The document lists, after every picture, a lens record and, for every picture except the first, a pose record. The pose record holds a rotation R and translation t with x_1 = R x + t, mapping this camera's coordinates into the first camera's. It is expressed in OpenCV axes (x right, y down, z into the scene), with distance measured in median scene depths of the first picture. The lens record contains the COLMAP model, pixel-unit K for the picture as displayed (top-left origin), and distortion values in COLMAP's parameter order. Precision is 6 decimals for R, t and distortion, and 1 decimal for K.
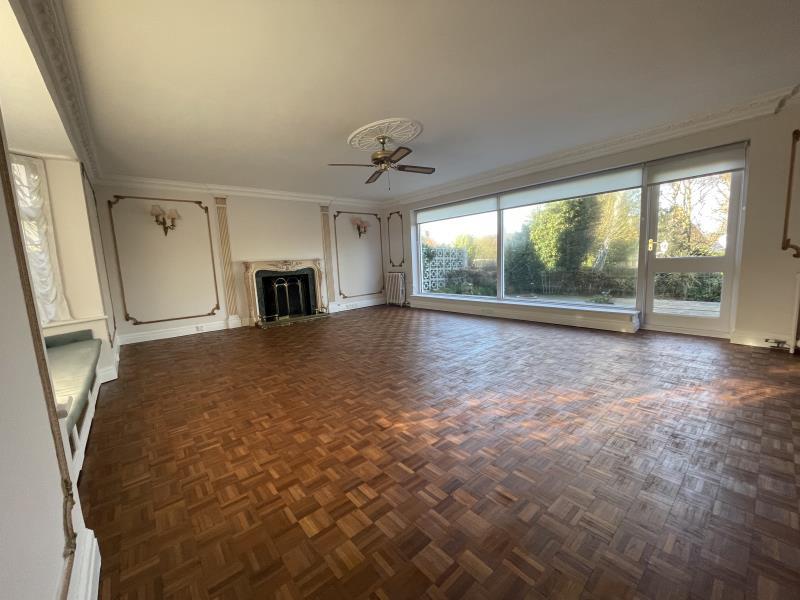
lens RADIAL K [[323.0, 0, 401.2], [0, 323.0, 298.8], [0, 0, 1]] dist [-0.000874, -0.000109]
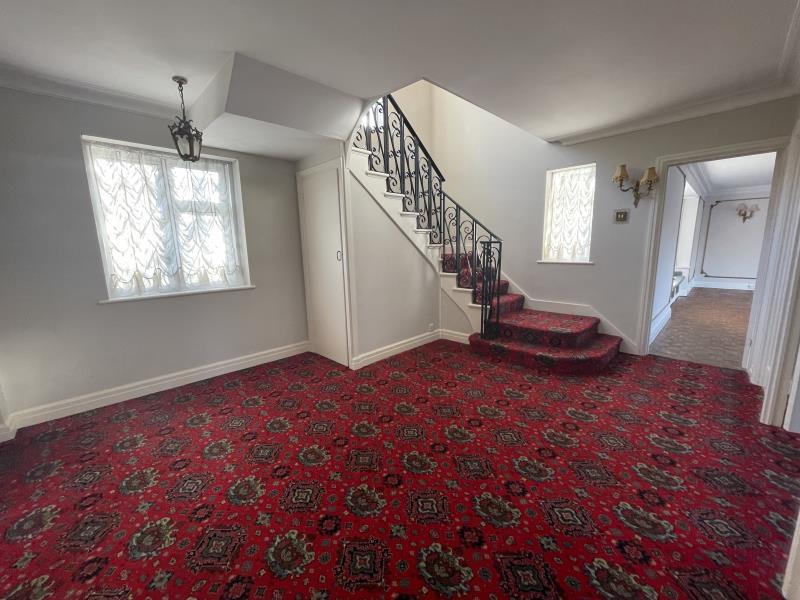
lens RADIAL K [[323.0, 0, 401.6], [0, 323.0, 301.0], [0, 0, 1]] dist [-0.000874, -0.000109]
pose [[0.078295, 0.208455, -0.974893, 0.717857], [-0.105875, 0.974103, 0.199783, 0.030820], [0.991292, 0.087575, 0.098337, -0.730243]]
